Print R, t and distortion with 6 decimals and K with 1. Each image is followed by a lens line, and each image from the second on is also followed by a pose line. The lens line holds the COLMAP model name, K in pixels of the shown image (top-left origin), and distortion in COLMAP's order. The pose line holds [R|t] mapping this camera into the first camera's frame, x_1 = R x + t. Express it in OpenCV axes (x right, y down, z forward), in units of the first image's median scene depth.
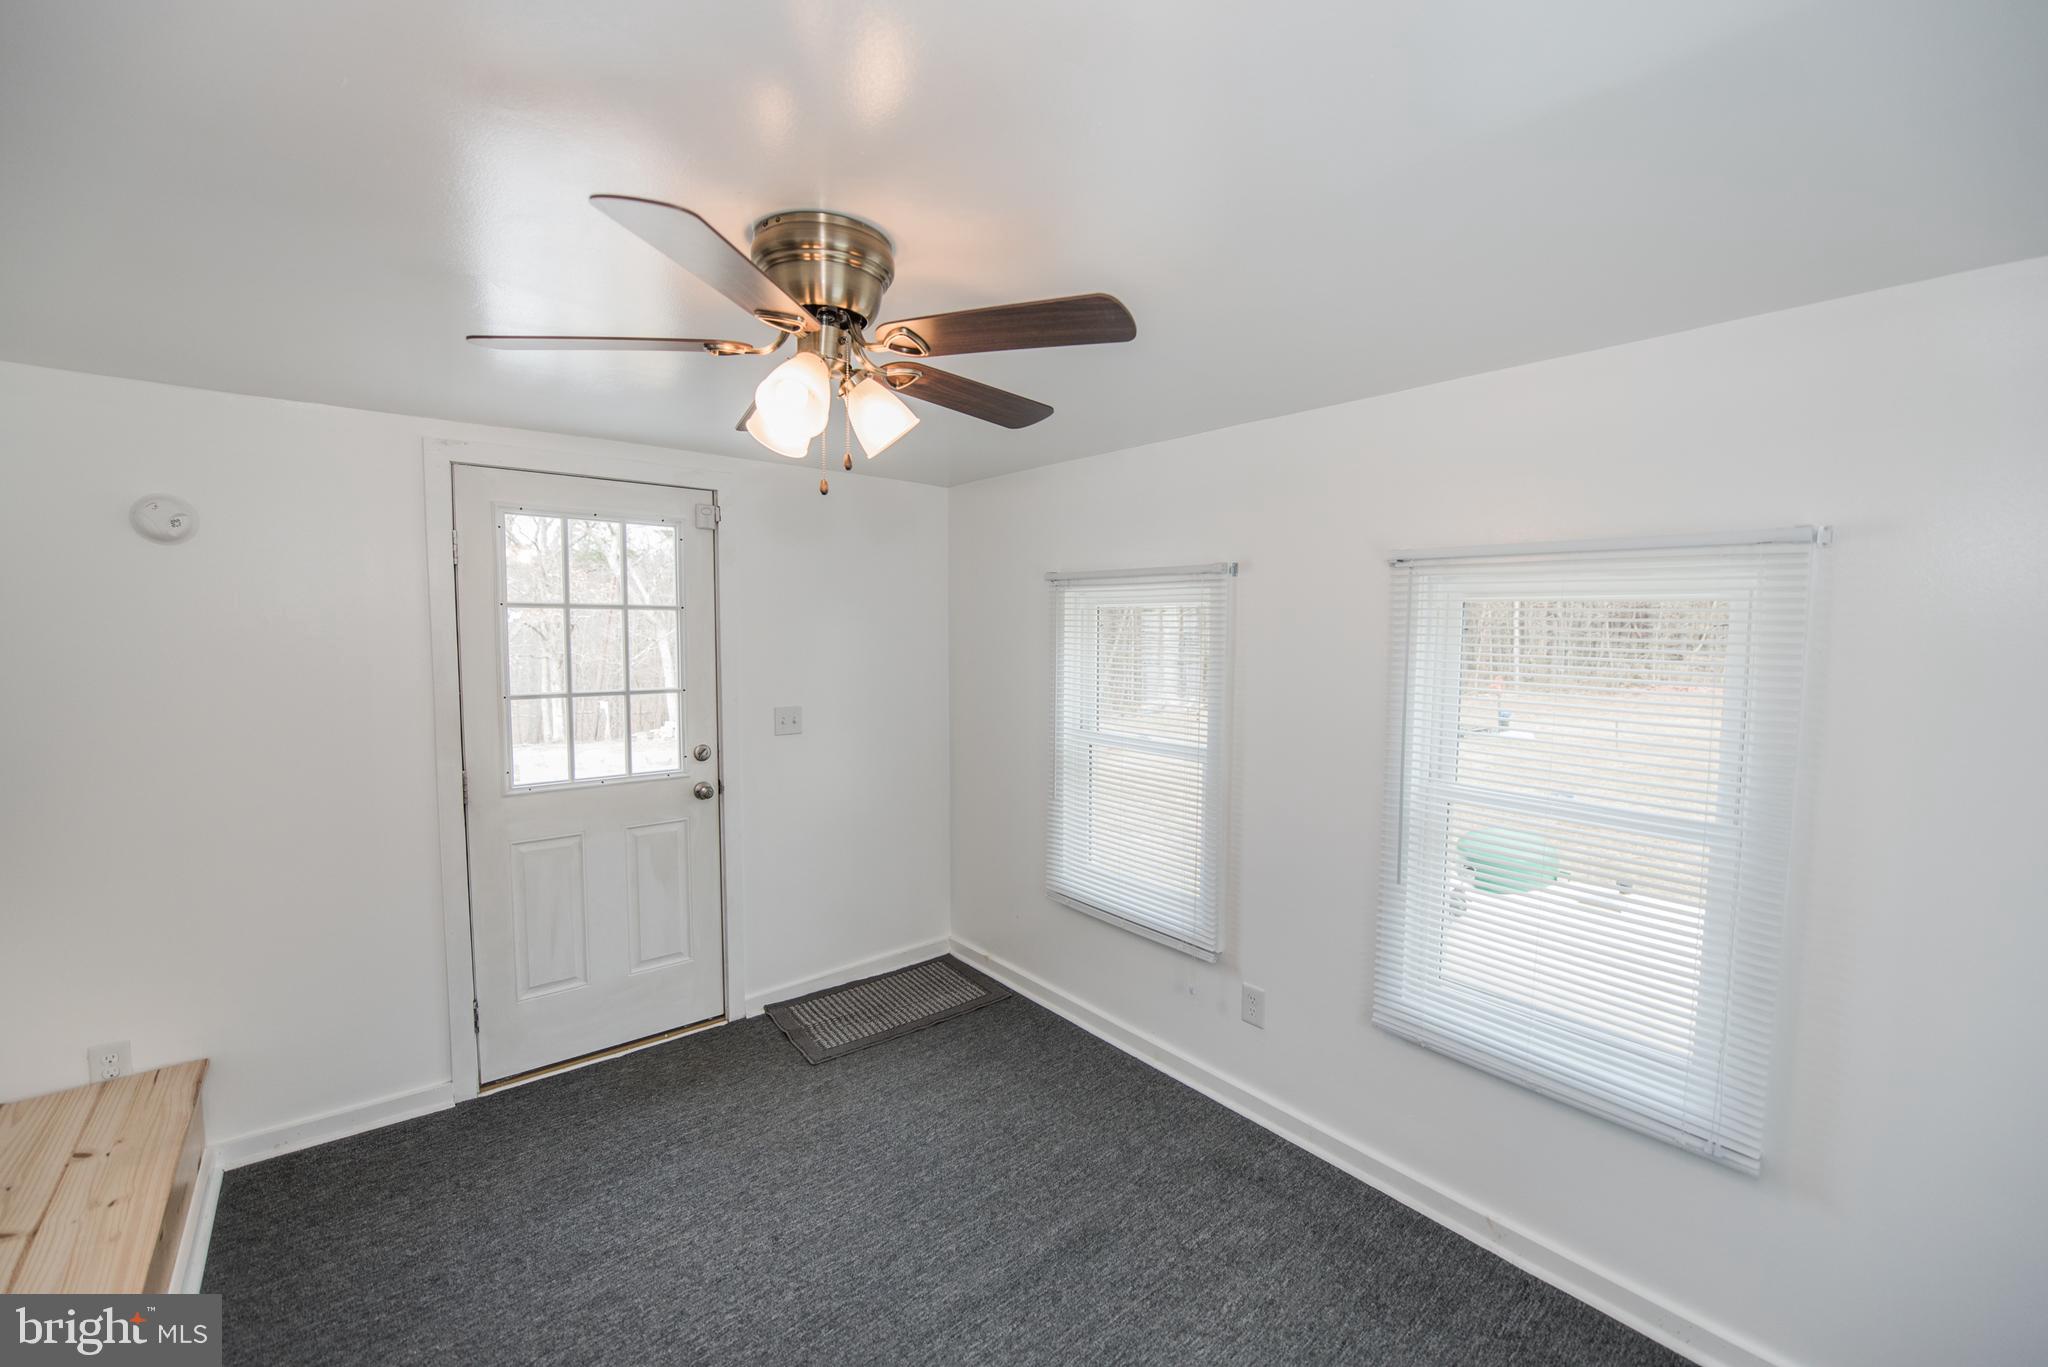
lens RADIAL K [[814.6, 0, 1018.6], [0, 814.6, 685.0], [0, 0, 1]] dist [-0.013595, -0.003090]
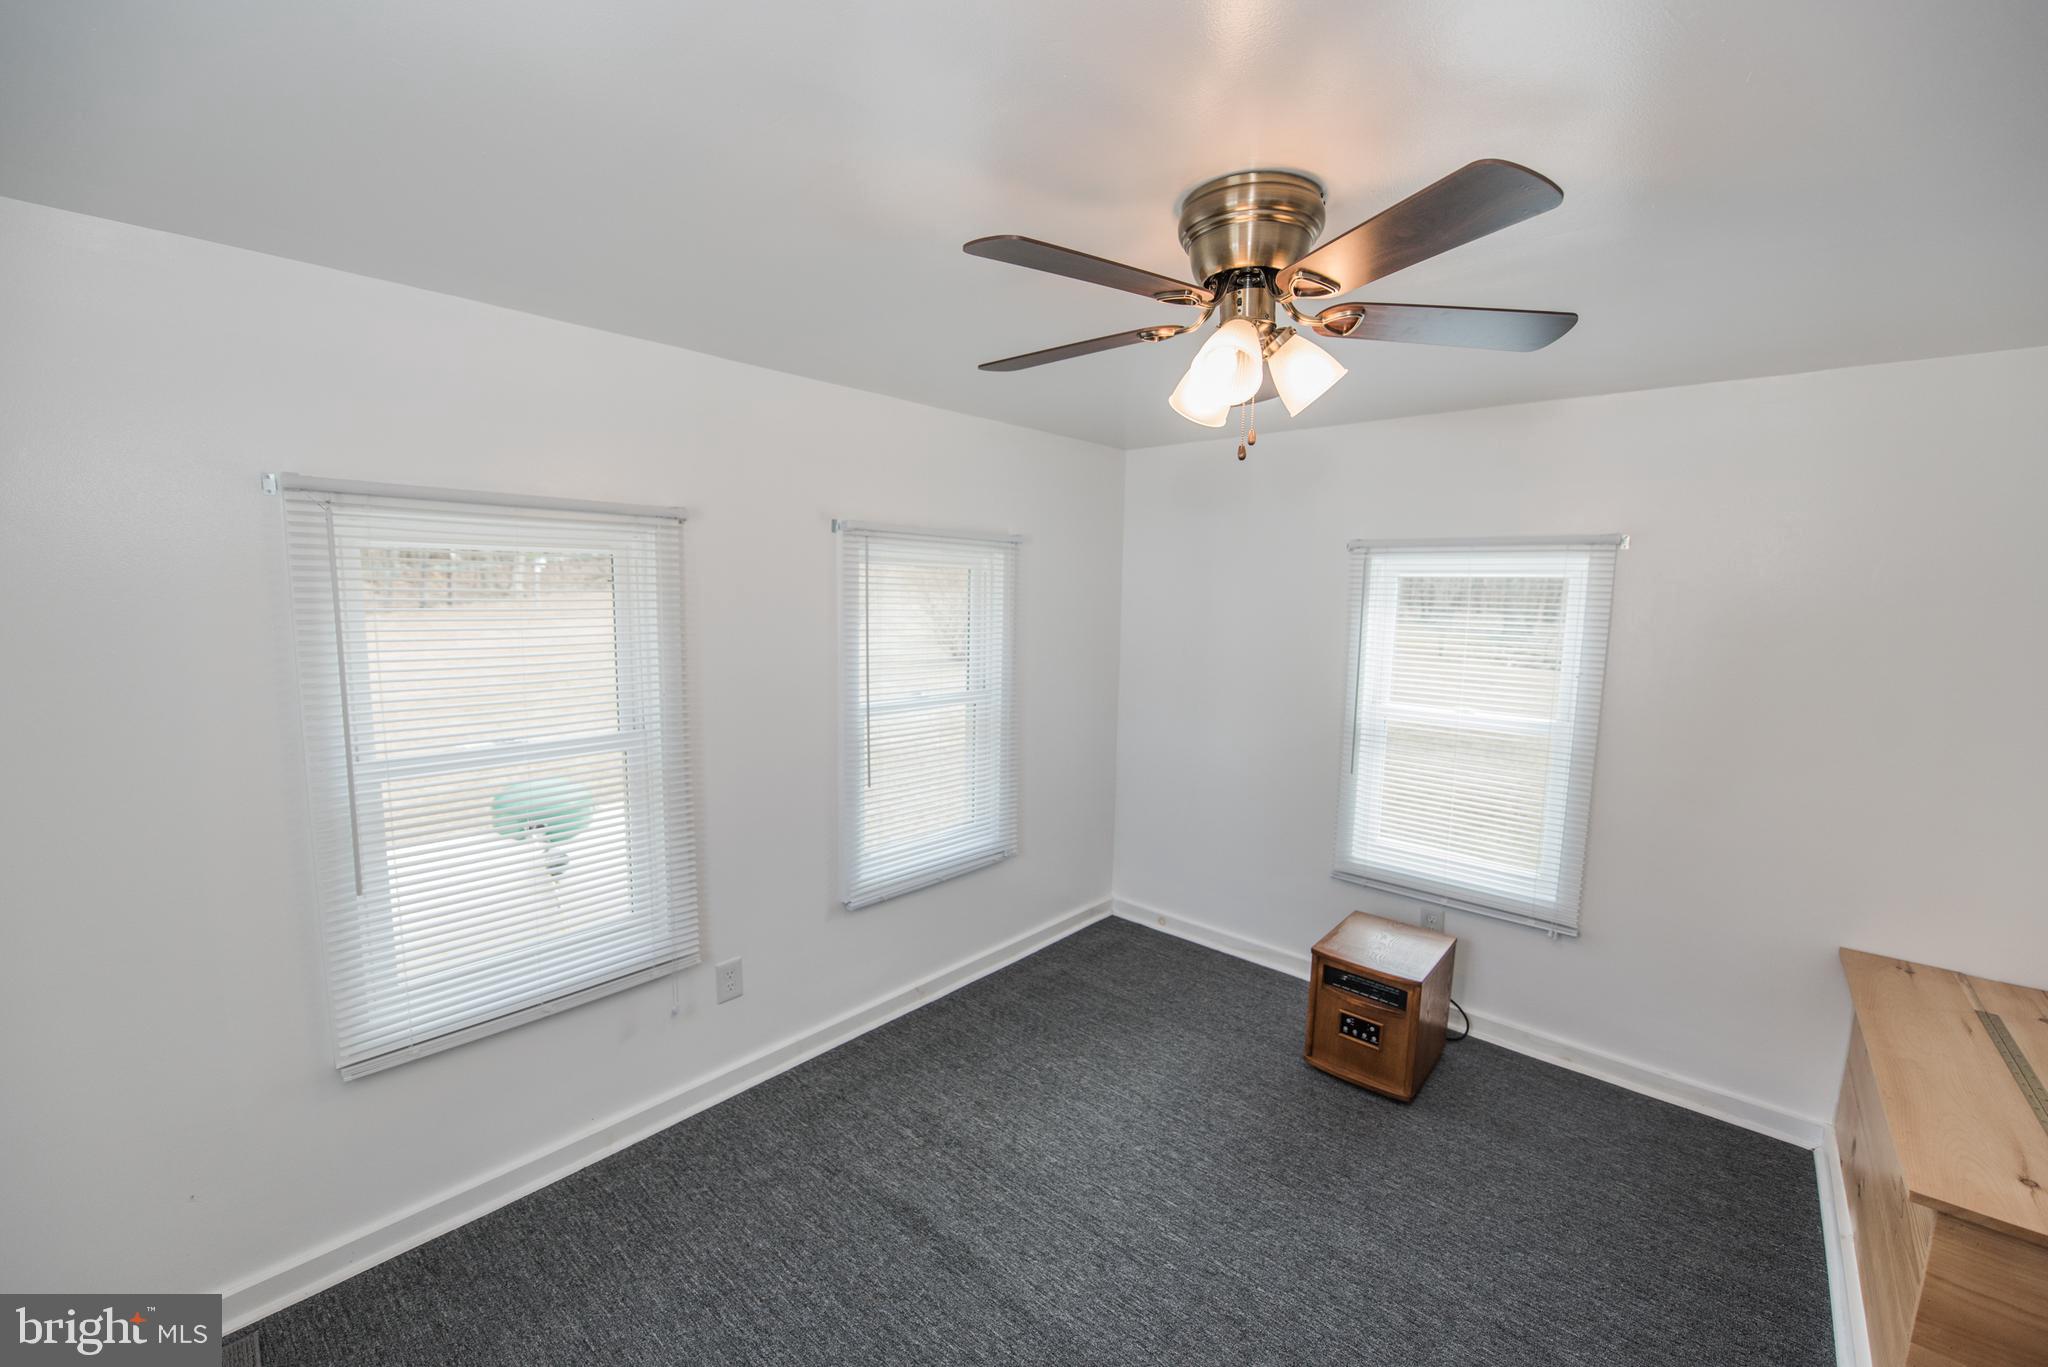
lens RADIAL K [[814.6, 0, 1018.6], [0, 814.6, 685.0], [0, 0, 1]] dist [-0.013595, -0.003090]
pose [[-0.146875, -0.128260, 0.980804, -0.631643], [0.055030, 0.988963, 0.137567, -0.060092], [-0.987623, 0.074179, -0.138196, 0.742935]]
